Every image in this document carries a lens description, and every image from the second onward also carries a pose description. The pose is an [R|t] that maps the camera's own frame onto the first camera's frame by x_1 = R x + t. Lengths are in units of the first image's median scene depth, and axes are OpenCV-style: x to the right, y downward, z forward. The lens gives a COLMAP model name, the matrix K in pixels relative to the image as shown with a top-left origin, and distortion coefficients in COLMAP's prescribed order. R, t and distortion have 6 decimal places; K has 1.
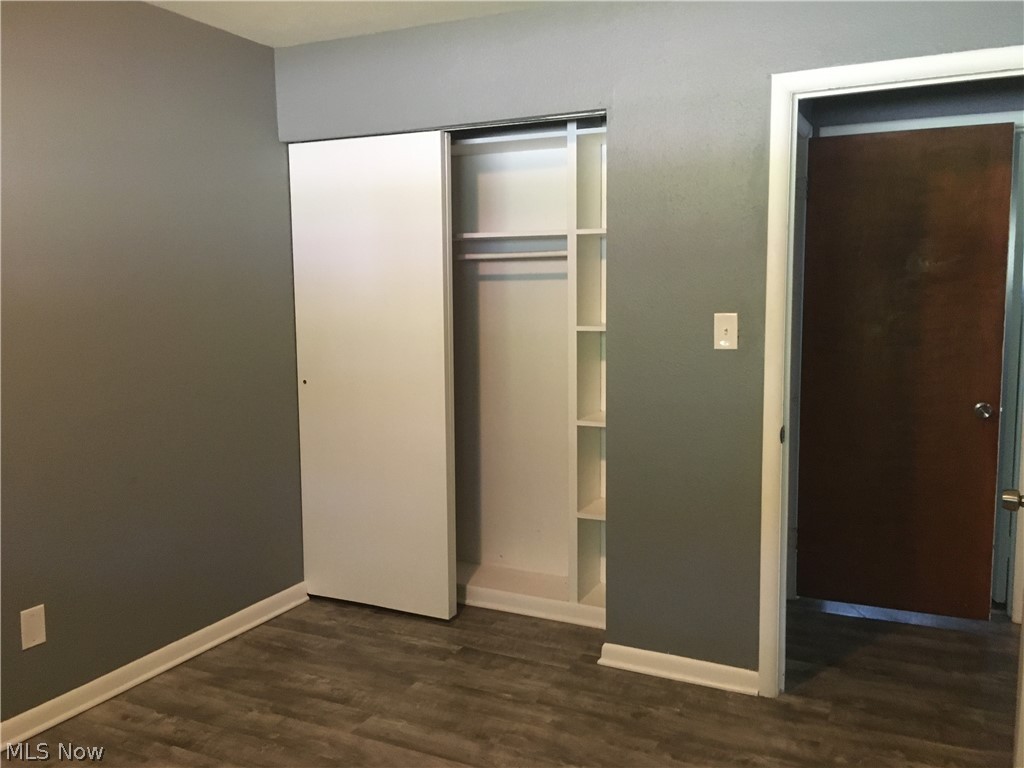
lens RADIAL K [[879.0, 0, 504.6], [0, 879.0, 380.2], [0, 0, 1]] dist [0.096577, -0.140640]
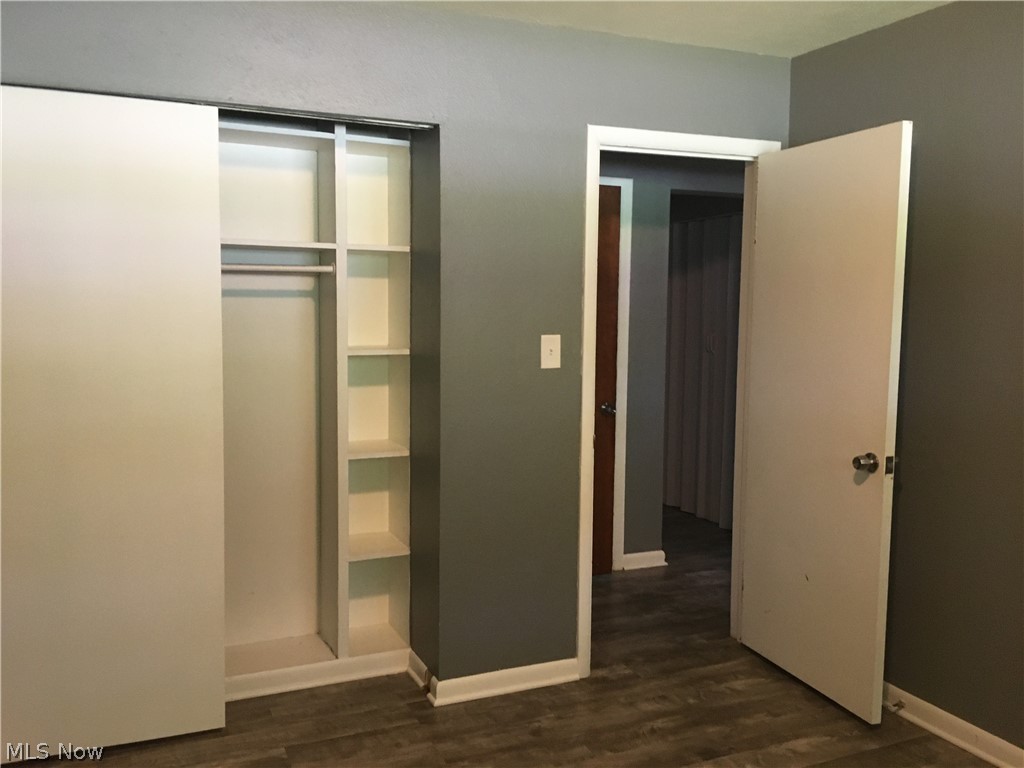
lens RADIAL K [[879.0, 0, 504.6], [0, 879.0, 380.2], [0, 0, 1]] dist [0.096577, -0.140640]
pose [[0.638350, -0.051552, 0.768018, -0.603443], [0.065591, 0.997769, 0.012456, -0.036974], [-0.766947, 0.042424, 0.640307, 0.349082]]
